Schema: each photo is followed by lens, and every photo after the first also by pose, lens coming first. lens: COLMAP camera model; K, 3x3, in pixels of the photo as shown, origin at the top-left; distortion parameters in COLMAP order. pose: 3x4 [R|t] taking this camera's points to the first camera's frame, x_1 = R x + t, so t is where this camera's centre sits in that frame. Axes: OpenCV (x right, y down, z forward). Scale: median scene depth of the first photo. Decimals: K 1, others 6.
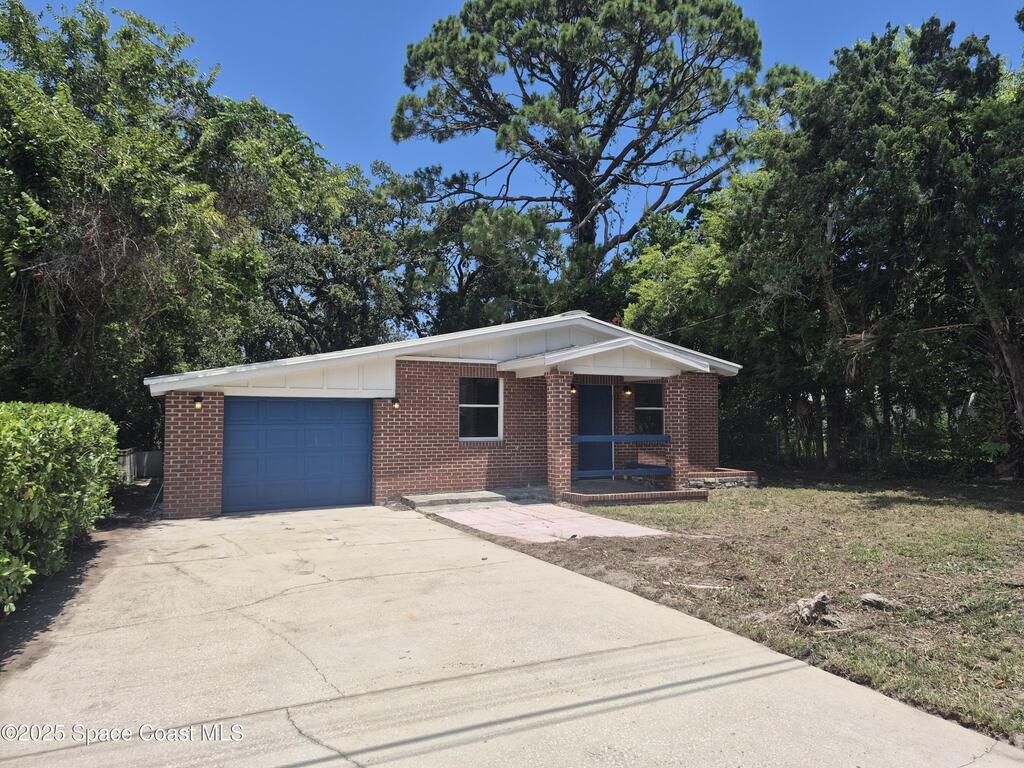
lens RADIAL K [[700.0, 0, 512.0], [0, 700.0, 384.0], [0, 0, 1]] dist [0.144129, 0.000015]
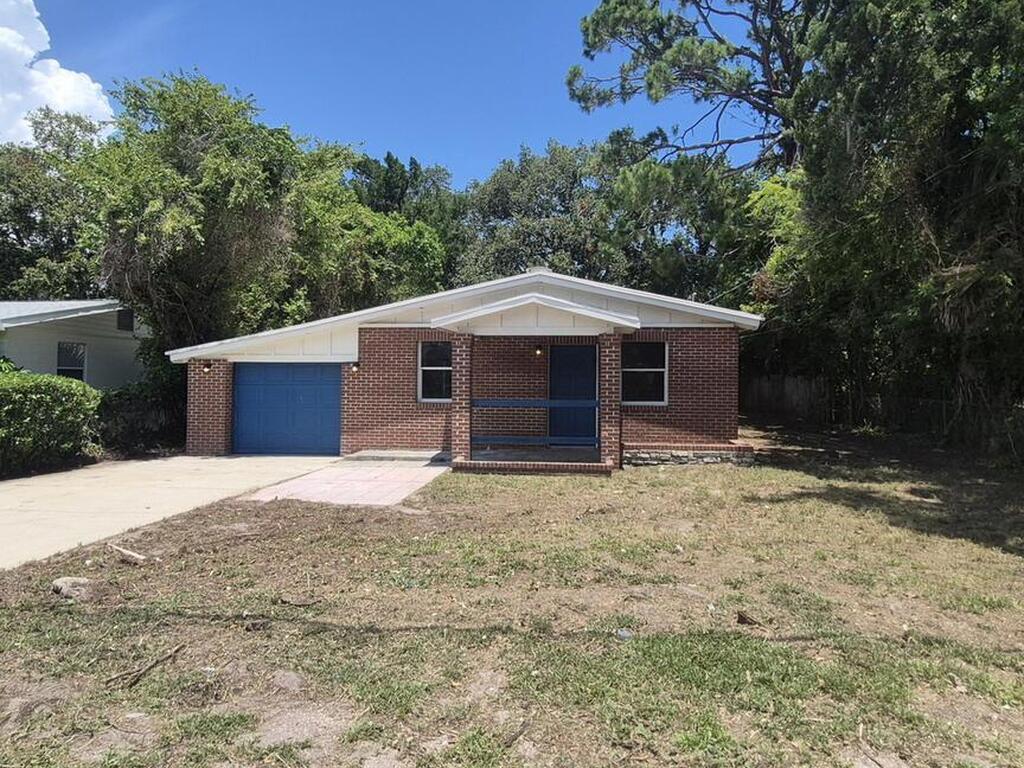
lens RADIAL K [[668.7, 0, 512.0], [0, 668.7, 384.0], [0, 0, 1]] dist [-0.008144, -0.001414]
pose [[0.833639, 0.002196, -0.552305, 0.610414], [0.025773, 0.998748, 0.042872, 0.015407], [0.551708, -0.049974, 0.832539, 0.258807]]
